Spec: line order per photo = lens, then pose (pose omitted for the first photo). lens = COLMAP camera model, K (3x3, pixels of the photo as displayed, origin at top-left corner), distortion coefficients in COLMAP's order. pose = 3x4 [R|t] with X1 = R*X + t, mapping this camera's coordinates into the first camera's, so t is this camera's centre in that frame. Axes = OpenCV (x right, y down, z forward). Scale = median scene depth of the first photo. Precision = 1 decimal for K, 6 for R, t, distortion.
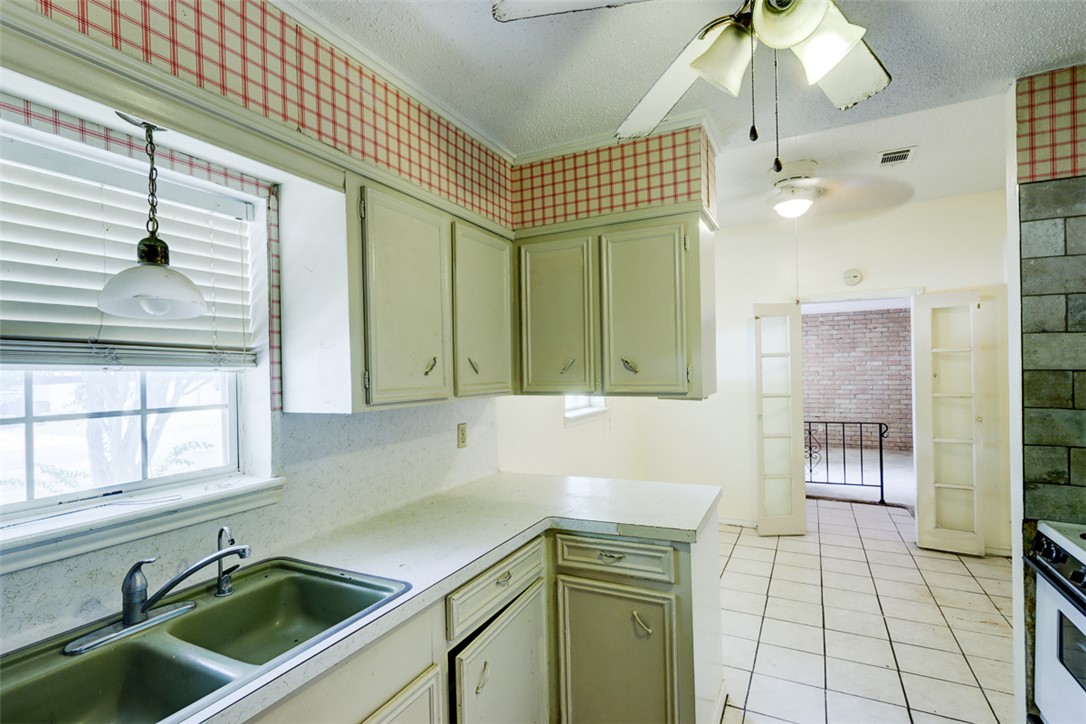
lens RADIAL K [[528.7, 0, 539.6], [0, 528.7, 370.6], [0, 0, 1]] dist [0.009287, -0.003586]
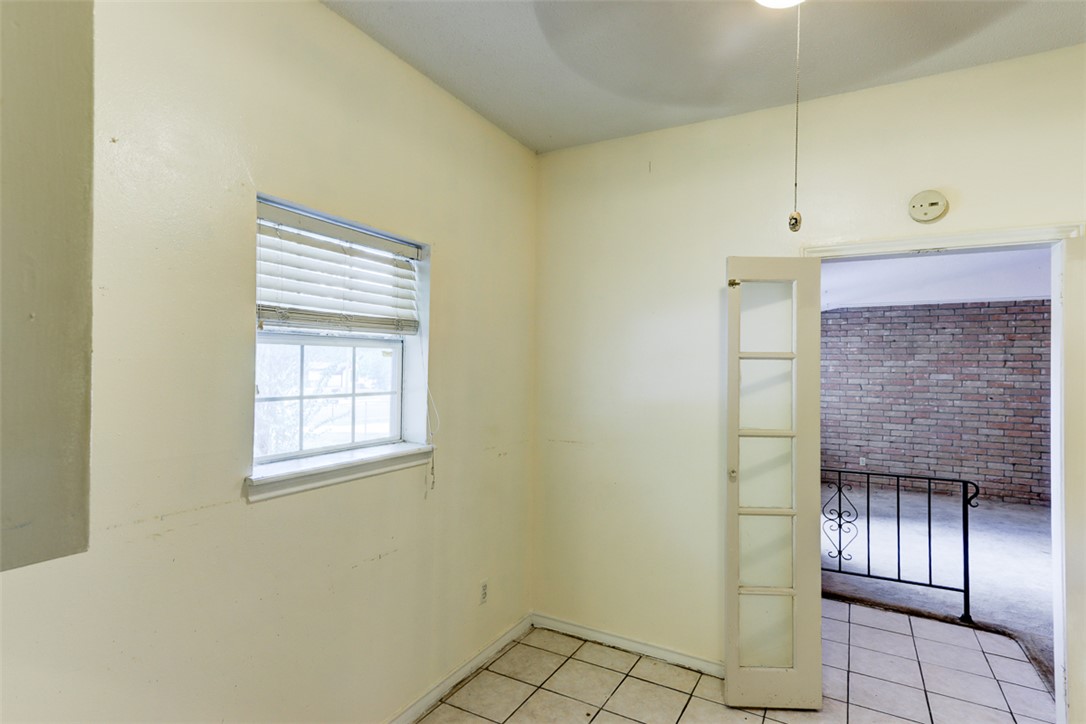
lens RADIAL K [[528.7, 0, 536.6], [0, 528.7, 362.4], [0, 0, 1]] dist [0.009287, -0.003586]
pose [[0.996909, 0.030904, -0.072230, 0.129362], [-0.032103, 0.999364, -0.015498, -0.003991], [0.071705, 0.017769, 0.997268, 0.233736]]
